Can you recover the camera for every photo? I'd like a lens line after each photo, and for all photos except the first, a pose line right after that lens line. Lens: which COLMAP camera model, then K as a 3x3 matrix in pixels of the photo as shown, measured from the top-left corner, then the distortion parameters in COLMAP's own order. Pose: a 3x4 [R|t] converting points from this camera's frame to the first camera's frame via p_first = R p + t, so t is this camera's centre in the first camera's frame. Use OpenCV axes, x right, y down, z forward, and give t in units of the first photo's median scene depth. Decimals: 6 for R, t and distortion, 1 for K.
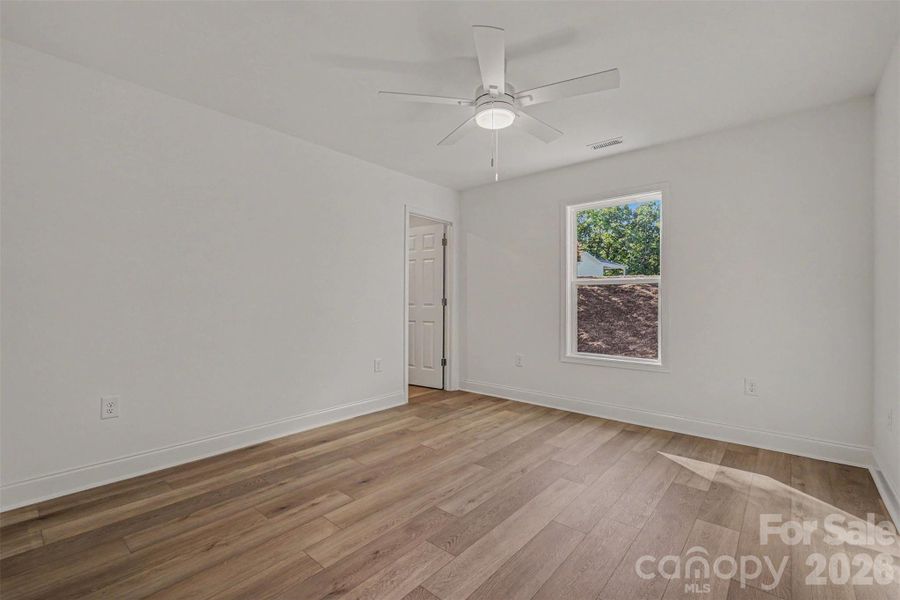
lens RADIAL K [[400.6, 0, 450.8], [0, 400.6, 300.4], [0, 0, 1]] dist [-0.001347, -0.000012]
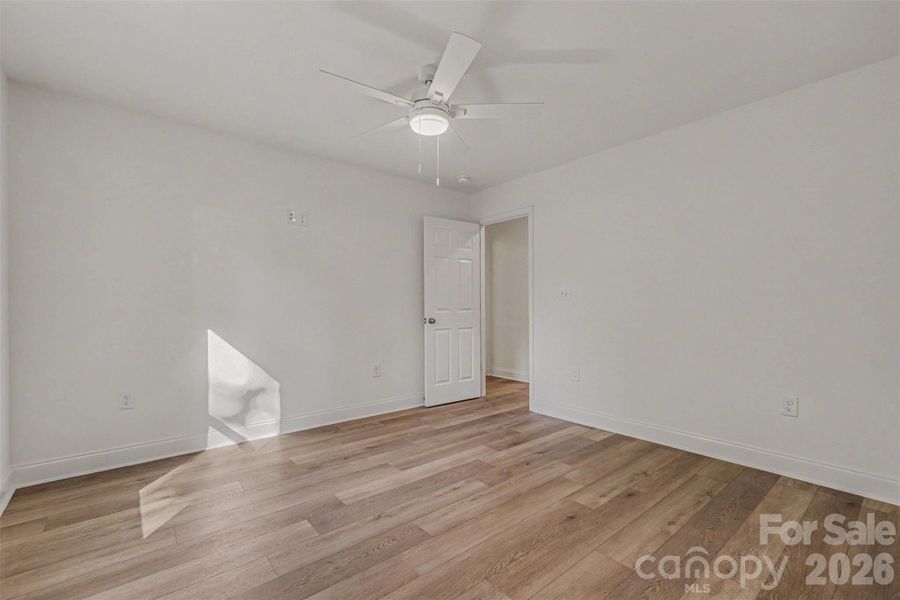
lens RADIAL K [[400.6, 0, 449.0], [0, 400.6, 301.9], [0, 0, 1]] dist [-0.001347, -0.000012]
pose [[-0.986888, 0.004039, 0.161353, -0.103708], [0.002868, 0.999968, -0.007491, -0.000429], [-0.161378, -0.006930, -0.986868, 2.004897]]
